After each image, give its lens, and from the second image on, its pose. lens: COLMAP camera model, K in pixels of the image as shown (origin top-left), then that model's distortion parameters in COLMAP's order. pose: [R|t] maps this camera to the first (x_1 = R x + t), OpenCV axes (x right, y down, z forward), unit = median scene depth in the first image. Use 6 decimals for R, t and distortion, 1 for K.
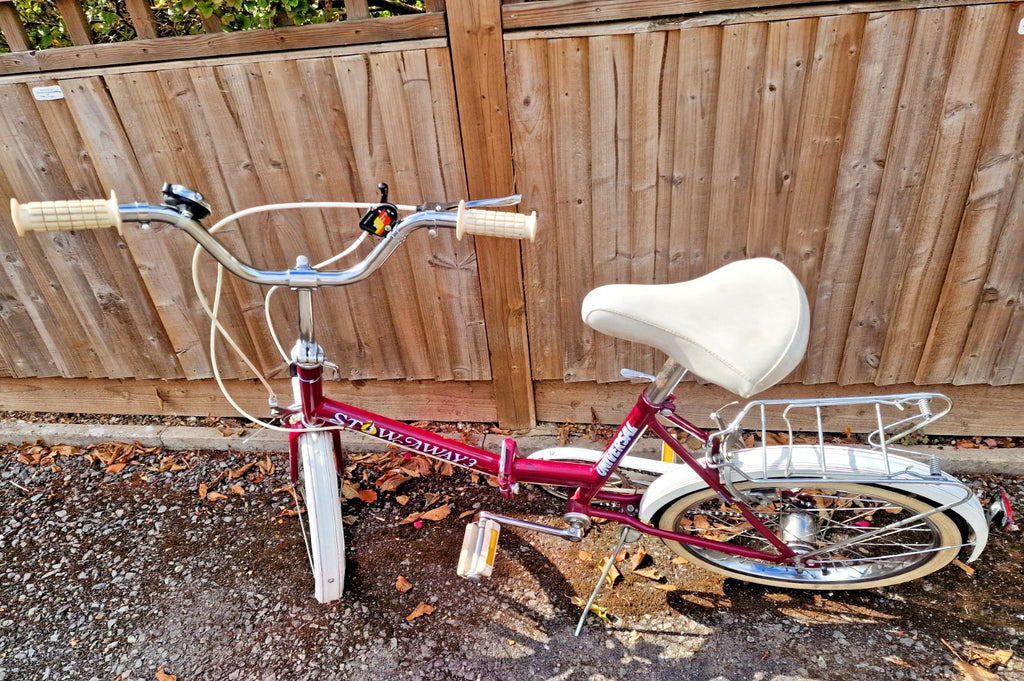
lens RADIAL K [[700.7, 0, 499.8], [0, 700.7, 394.6], [0, 0, 1]] dist [0.067168, -0.064155]
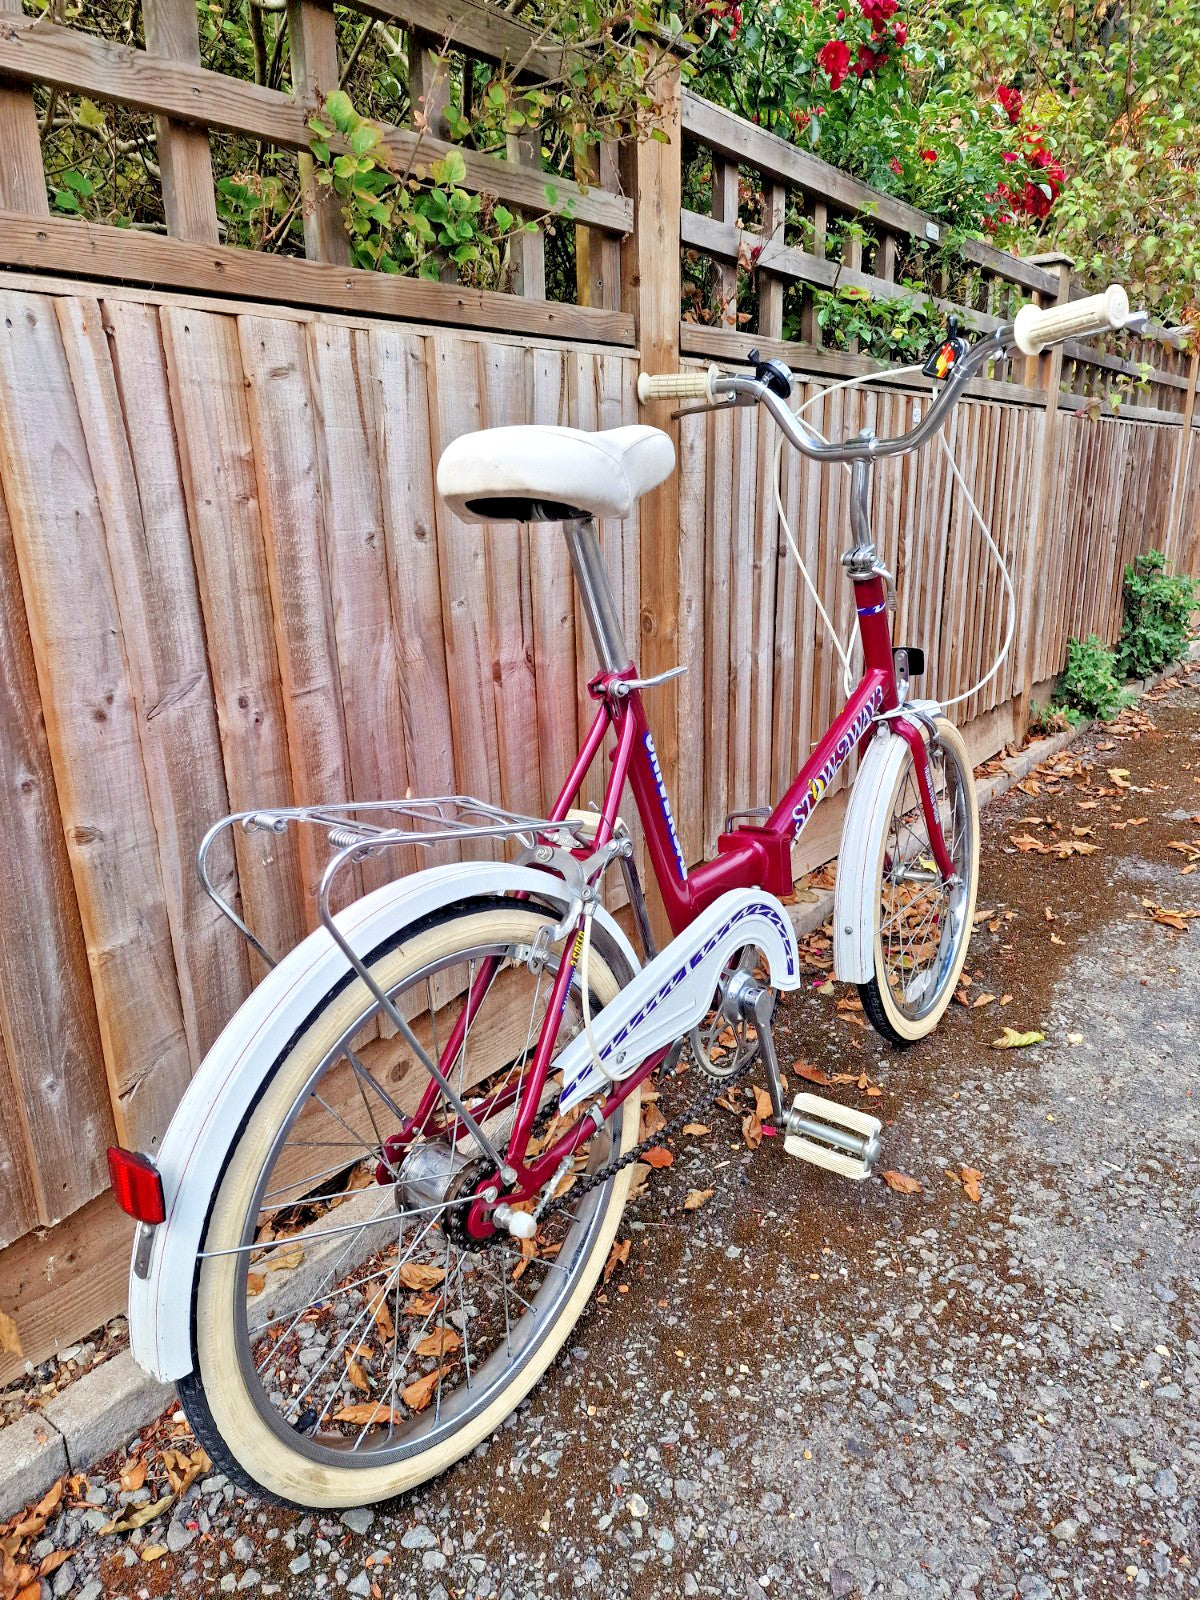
lens RADIAL K [[1076.4, 0, 598.8], [0, 1076.4, 799.0], [0, 0, 1]] dist [0.069144, -0.069323]
pose [[0.463525, -0.161200, 0.871297, -0.923765], [0.493258, 0.863811, -0.102595, -0.018466], [-0.736098, 0.477330, 0.479912, 0.600902]]
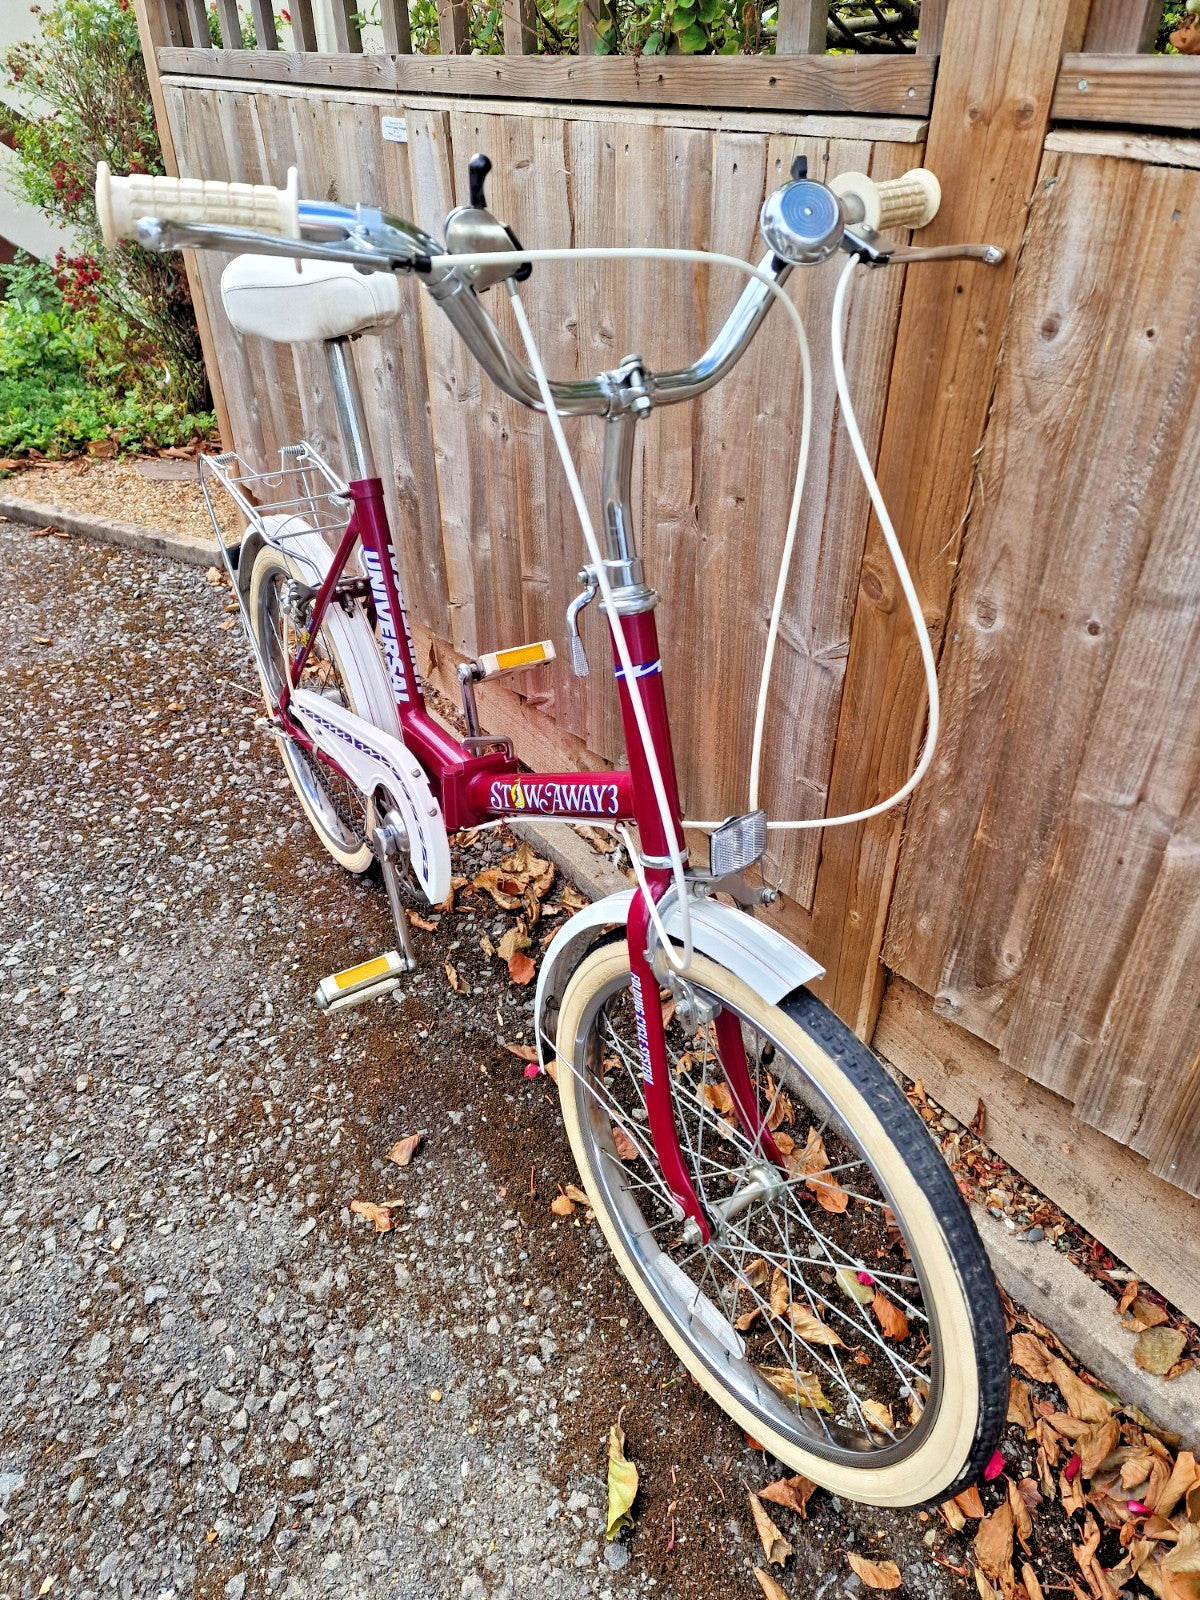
lens RADIAL K [[1076.4, 0, 594.8], [0, 1076.4, 805.5], [0, 0, 1]] dist [0.069144, -0.069323]
pose [[0.697257, 0.485568, -0.527311, 0.255993], [-0.462994, 0.866660, 0.185842, -0.164333], [0.547238, 0.114562, 0.829100, 0.359443]]
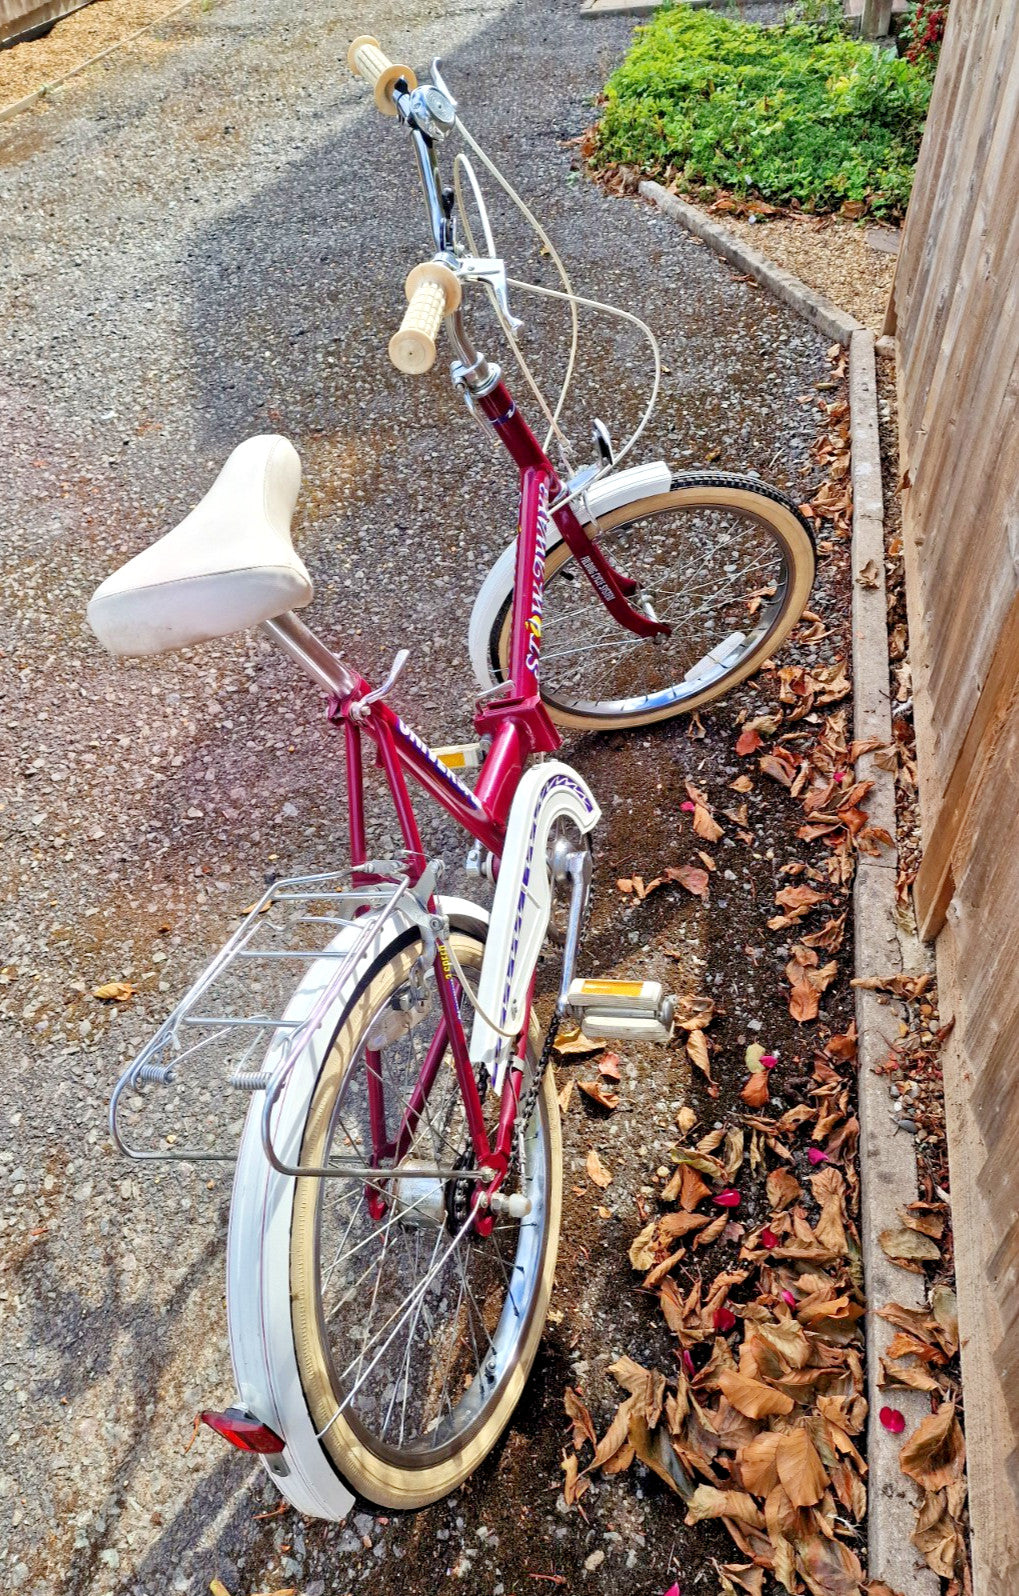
lens RADIAL K [[1064.8, 0, 404.3], [0, 1064.8, 776.0], [0, 0, 1]] dist [0.048856, -0.038090]
pose [[-0.111112, 0.754347, -0.647004, 0.560174], [-0.488689, 0.525413, 0.696508, -0.411187], [0.865354, 0.393574, 0.310262, 0.481100]]
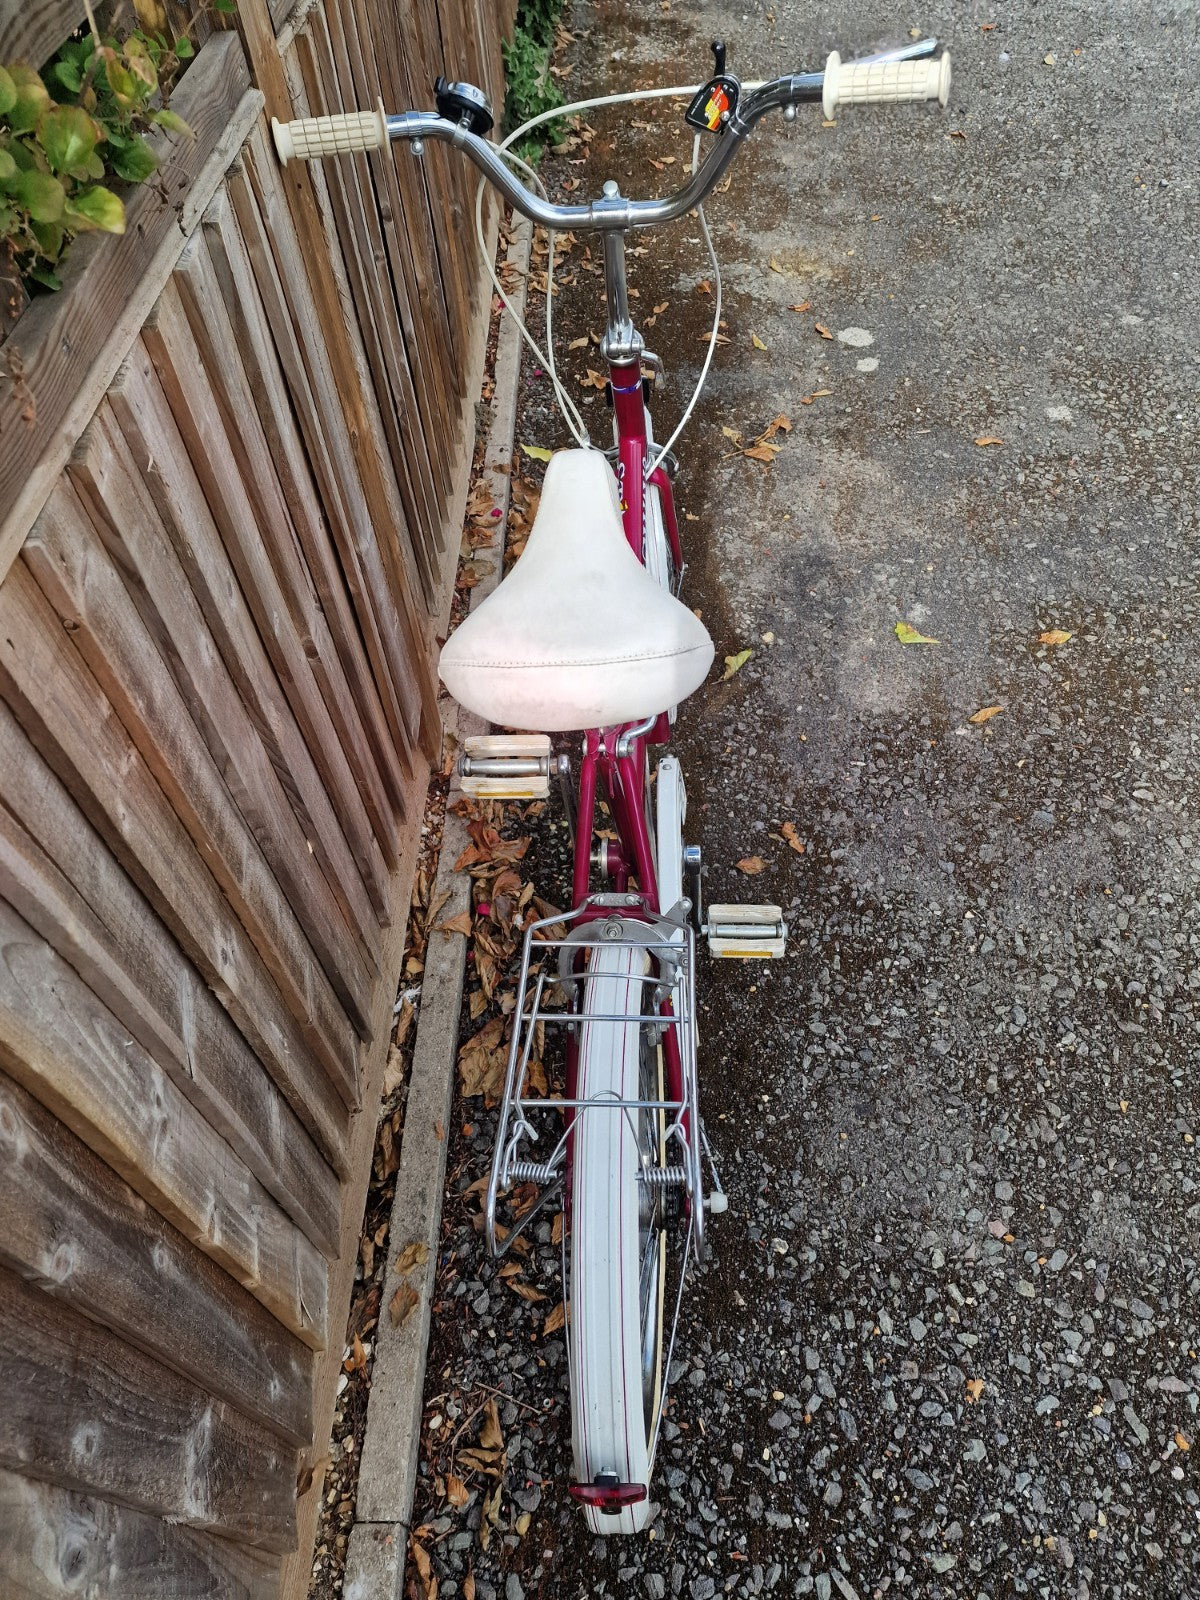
lens RADIAL K [[1076.4, 0, 598.4], [0, 1076.4, 791.1], [0, 0, 1]] dist [0.069144, -0.069323]
pose [[-0.150568, -0.691776, 0.706240, -0.784283], [0.625159, 0.486784, 0.610096, -0.479480], [-0.765836, 0.533373, 0.359176, 0.678495]]
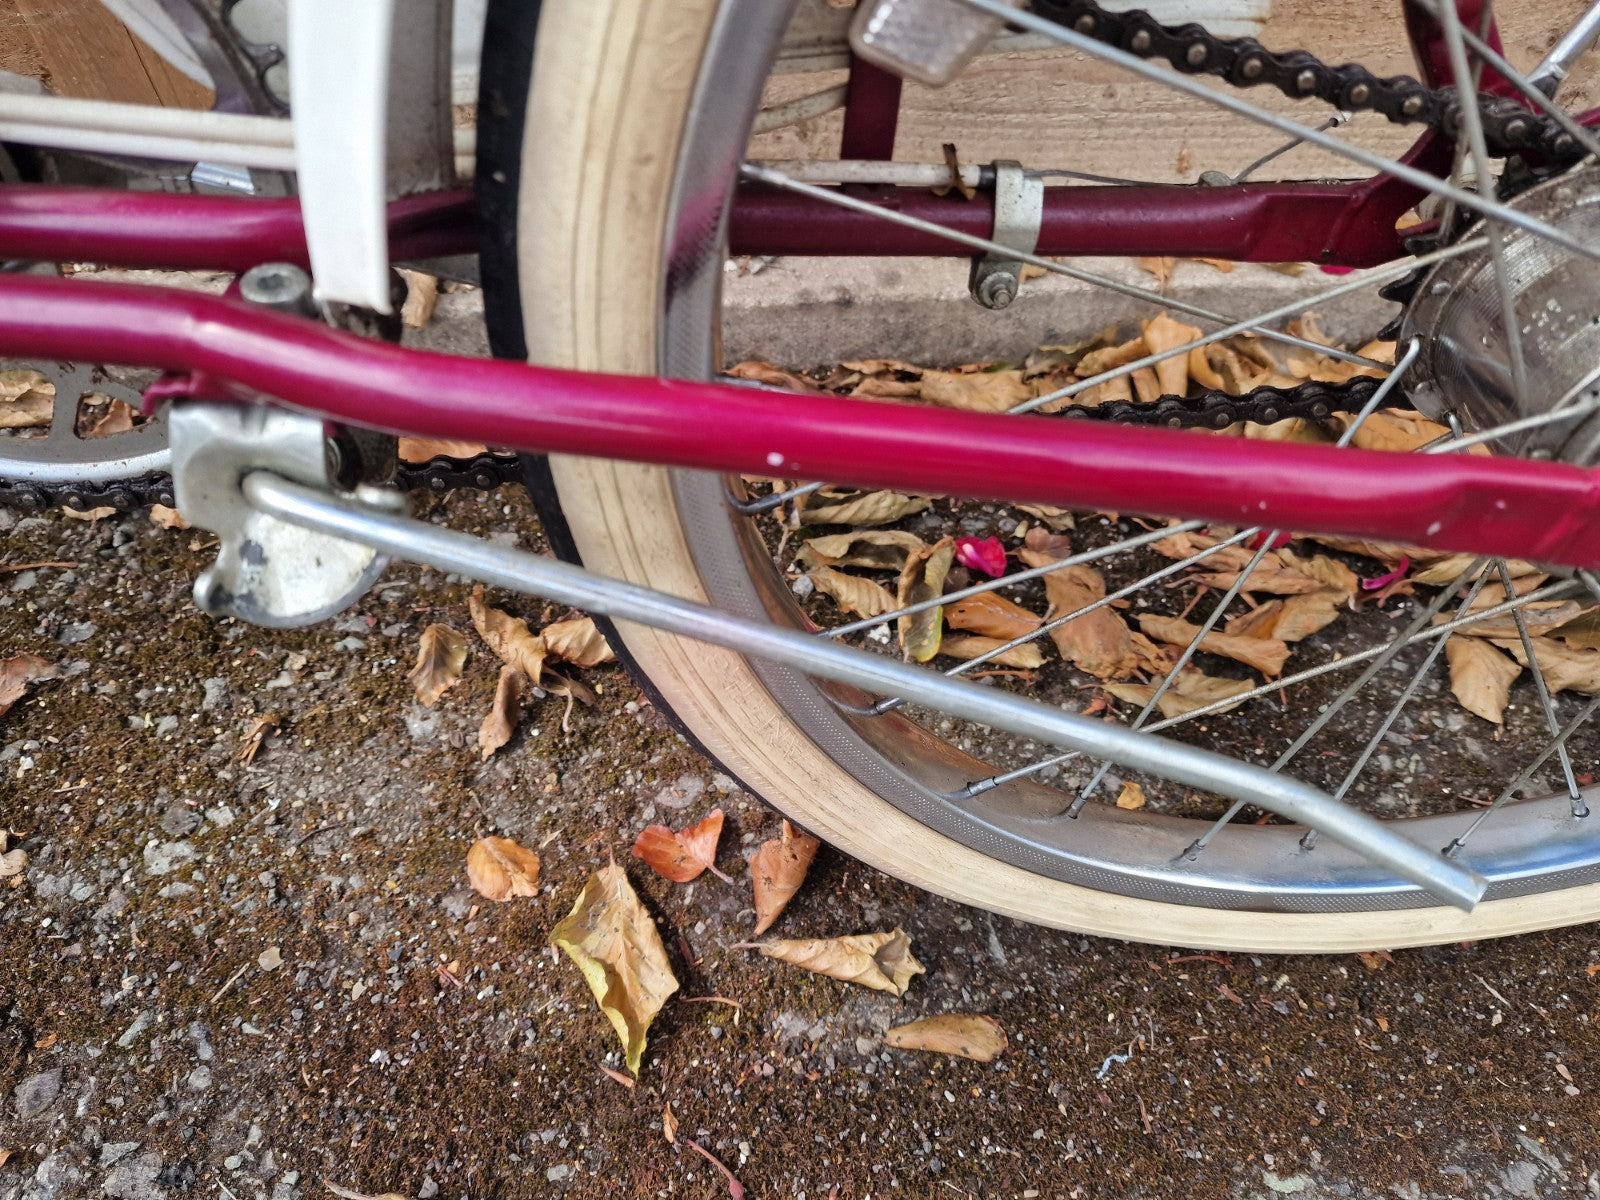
lens RADIAL K [[1076.4, 0, 780.3], [0, 1076.4, 593.9], [0, 0, 1]] dist [0.069144, -0.069323]
pose [[0.983289, -0.088384, 0.159156, 0.151286], [0.049468, 0.971064, 0.233640, 0.097503], [-0.175201, -0.221863, 0.959209, 0.722894]]
